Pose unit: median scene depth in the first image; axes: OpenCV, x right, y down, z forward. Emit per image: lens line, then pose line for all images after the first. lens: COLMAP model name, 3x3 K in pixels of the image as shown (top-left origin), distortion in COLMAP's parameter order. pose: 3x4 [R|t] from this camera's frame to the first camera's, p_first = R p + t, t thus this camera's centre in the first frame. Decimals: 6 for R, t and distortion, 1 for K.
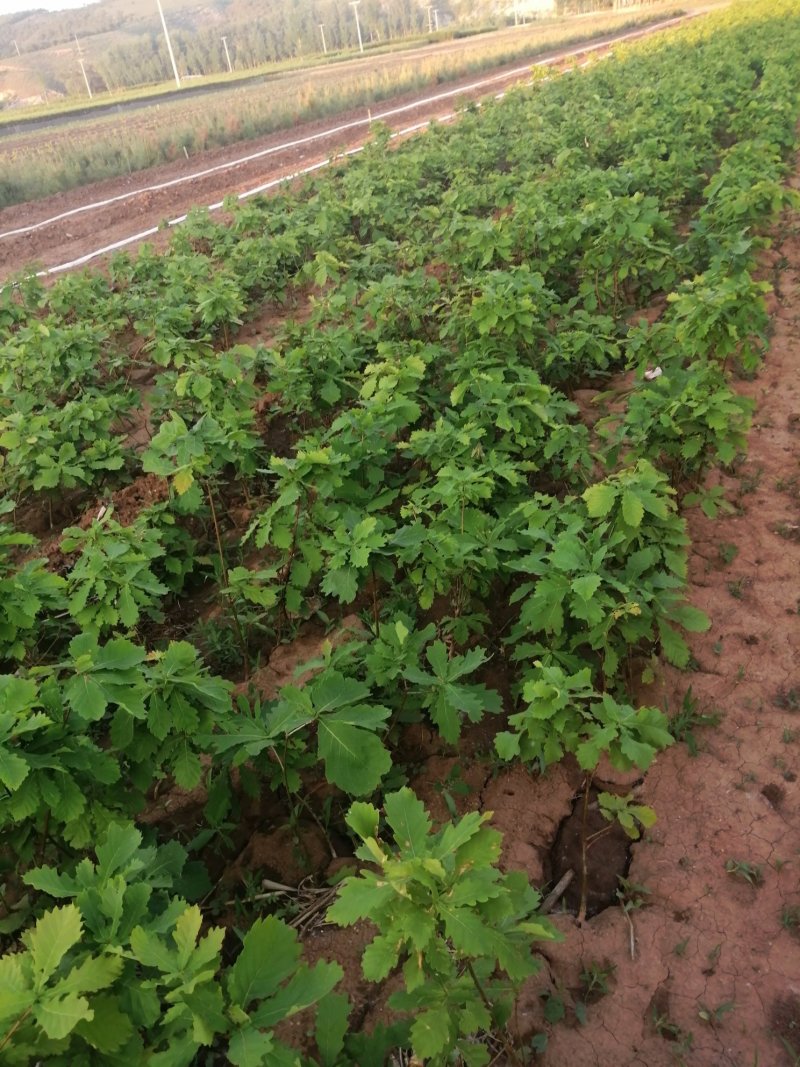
lens RADIAL K [[895.8, 0, 400.2], [0, 895.8, 488.9], [0, 0, 1]] dist [0.024224, -0.086694]
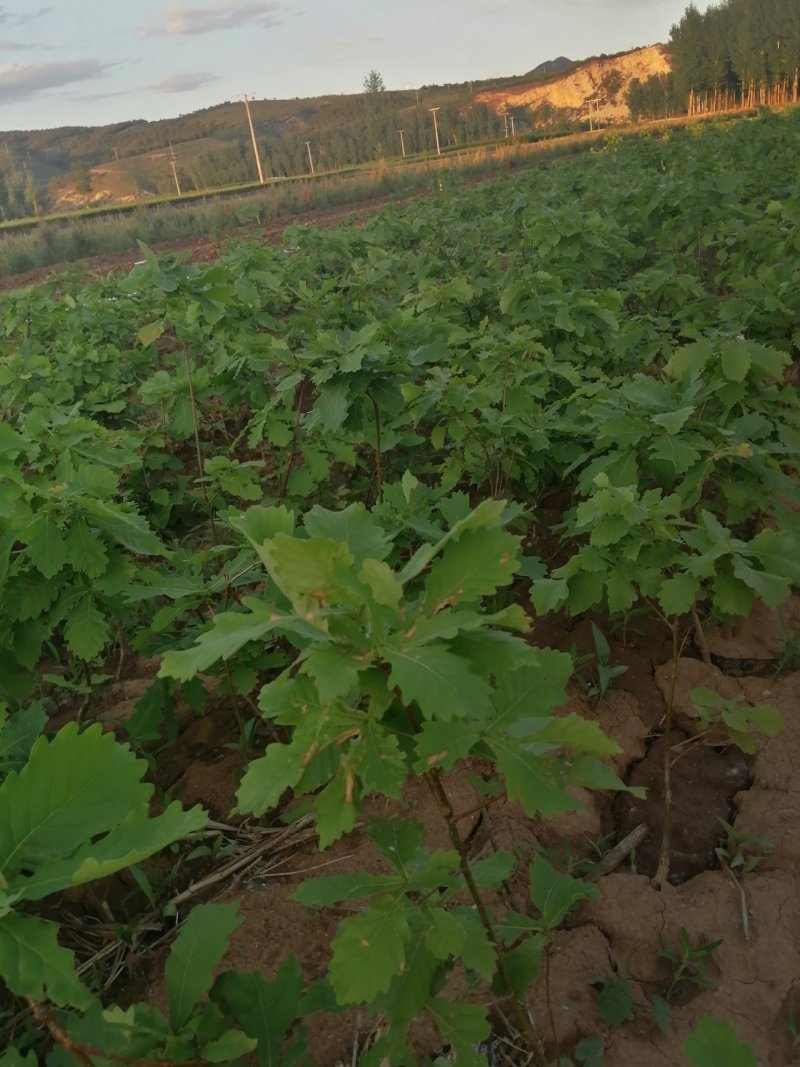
lens RADIAL K [[869.4, 0, 400.0], [0, 869.4, 533.5], [0, 0, 1]] dist [-0.018425, -0.014489]
pose [[0.996134, 0.035391, -0.080407, 0.037870], [-0.042852, 0.994740, -0.093042, 0.193005], [0.076691, 0.096128, 0.992410, 0.228219]]
